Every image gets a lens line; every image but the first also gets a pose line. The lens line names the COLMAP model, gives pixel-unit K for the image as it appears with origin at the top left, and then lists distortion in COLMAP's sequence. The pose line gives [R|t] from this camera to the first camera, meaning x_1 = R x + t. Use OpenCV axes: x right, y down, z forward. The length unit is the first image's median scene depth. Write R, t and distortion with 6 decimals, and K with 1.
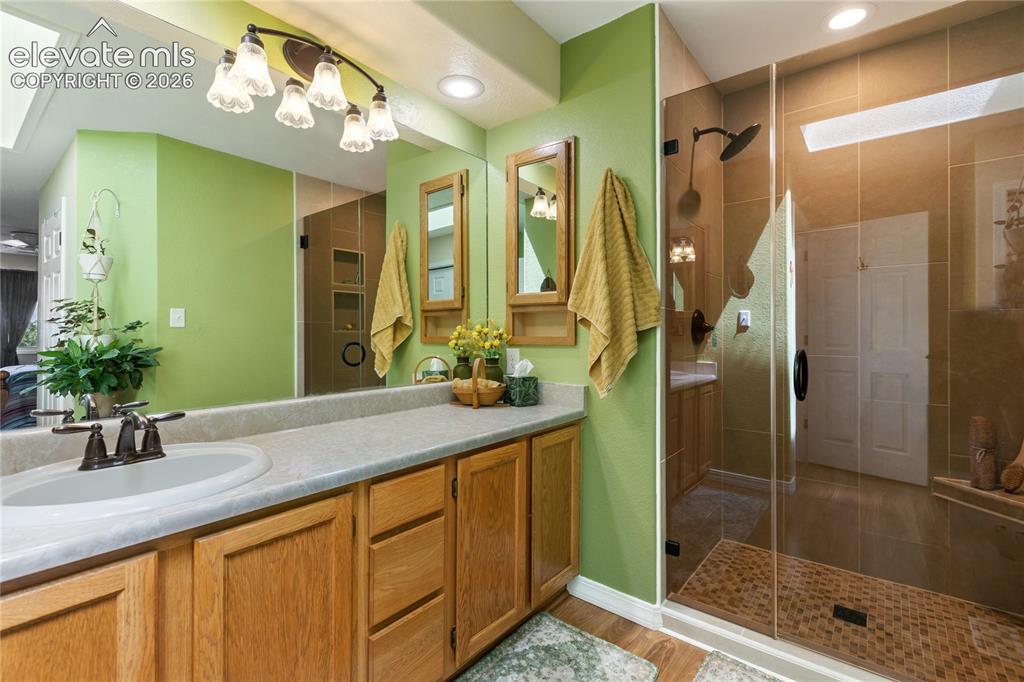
lens RADIAL K [[468.1, 0, 519.4], [0, 468.1, 336.3], [0, 0, 1]] dist [0.004299, -0.000415]
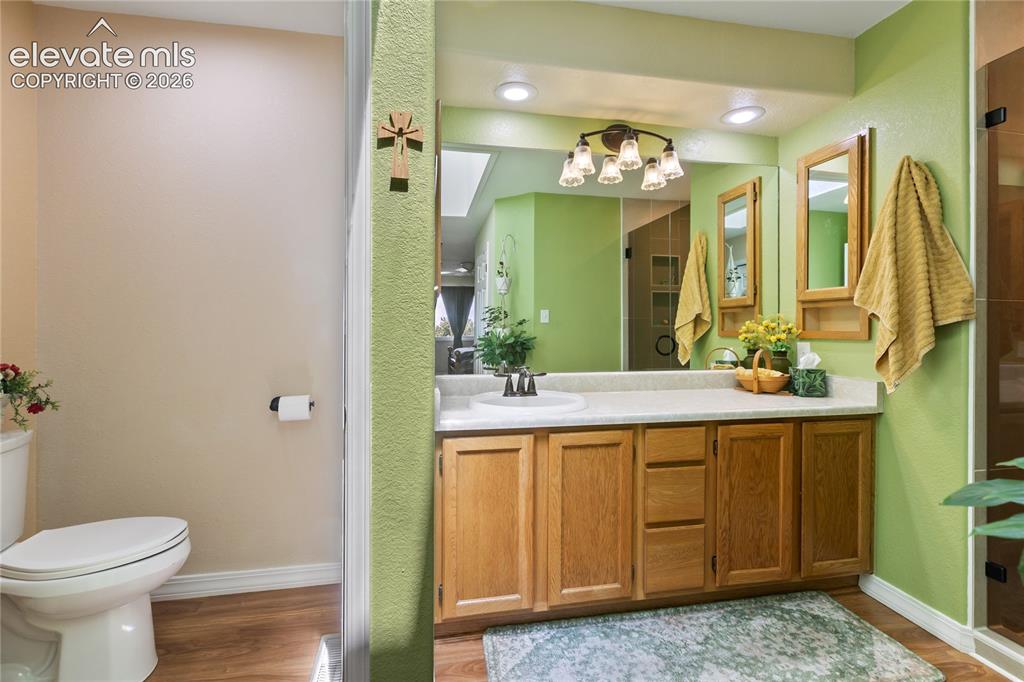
lens RADIAL K [[468.1, 0, 519.4], [0, 468.1, 336.3], [0, 0, 1]] dist [0.004299, -0.000415]
pose [[0.773515, 0.013368, -0.633637, 0.196562], [-0.005518, 0.999882, 0.014359, 0.001562], [0.633754, -0.007611, 0.773497, -0.259177]]
